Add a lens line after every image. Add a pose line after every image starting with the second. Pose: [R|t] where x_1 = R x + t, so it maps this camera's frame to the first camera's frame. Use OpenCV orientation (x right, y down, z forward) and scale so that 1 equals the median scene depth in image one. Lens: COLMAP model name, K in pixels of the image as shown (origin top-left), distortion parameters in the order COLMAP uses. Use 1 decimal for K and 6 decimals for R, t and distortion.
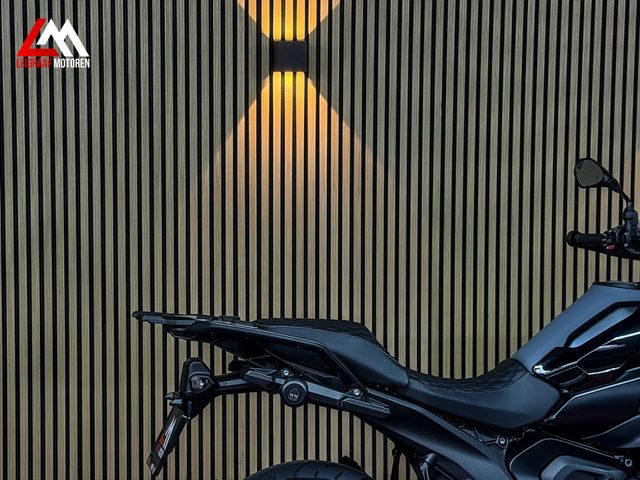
lens RADIAL K [[1439.8, 0, 320.2], [0, 1439.8, 239.7], [0, 0, 1]] dist [0.128654, 0.000000]
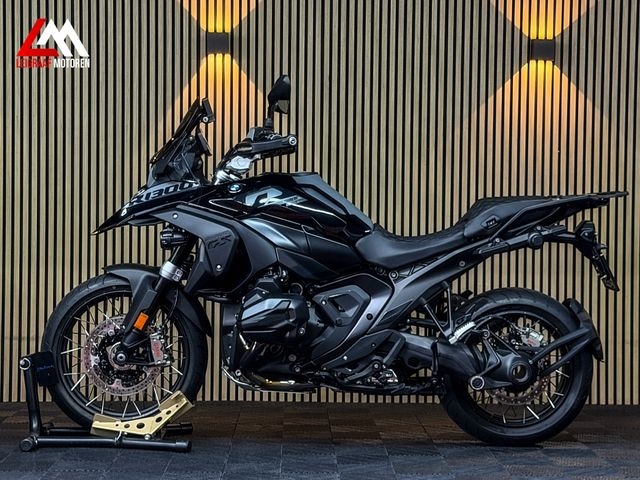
lens RADIAL K [[1439.8, 0, 326.6], [0, 1439.8, 236.4], [0, 0, 1]] dist [0.128654, 0.000000]
pose [[0.989734, 0.010636, -0.142523, 0.297814], [-0.017213, 0.998839, -0.044994, 0.131107], [0.141879, 0.046986, 0.988768, -0.410288]]
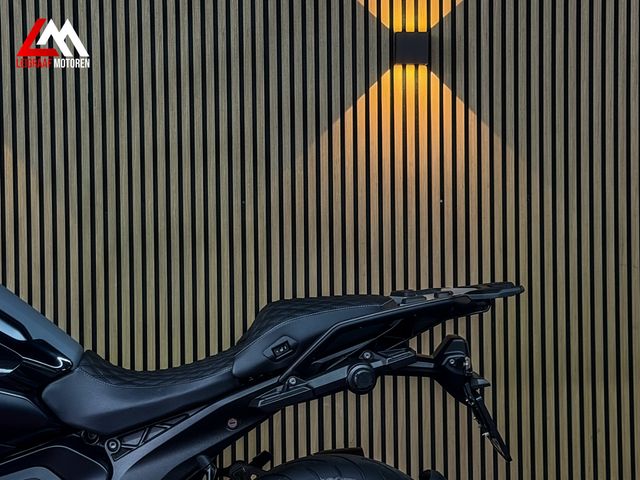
lens RADIAL K [[1439.8, 0, 323.2], [0, 1439.8, 239.7], [0, 0, 1]] dist [0.128654, 0.000000]
pose [[0.991673, -0.014034, -0.128014, 0.366608], [0.007087, 0.998485, -0.054565, 0.051693], [0.128586, 0.053204, 0.990270, 0.109295]]
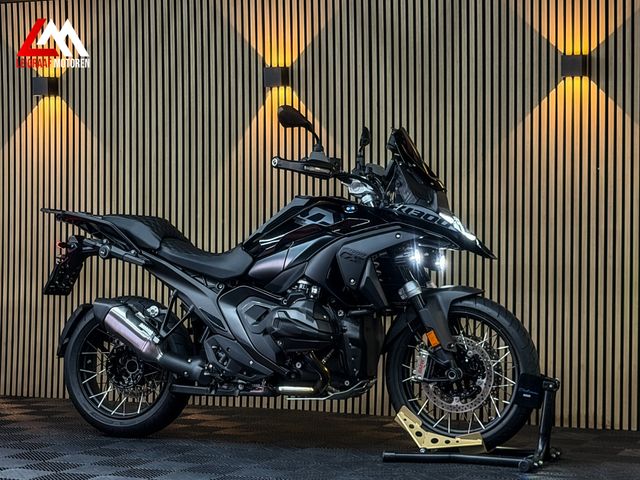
lens RADIAL K [[1439.8, 0, 319.2], [0, 1439.8, 240.7], [0, 0, 1]] dist [0.128654, 0.000000]
pose [[0.835870, 0.002900, -0.548920, 0.882380], [-0.036605, 0.998055, -0.050469, 0.127961], [0.547705, 0.062279, 0.834350, -0.267357]]
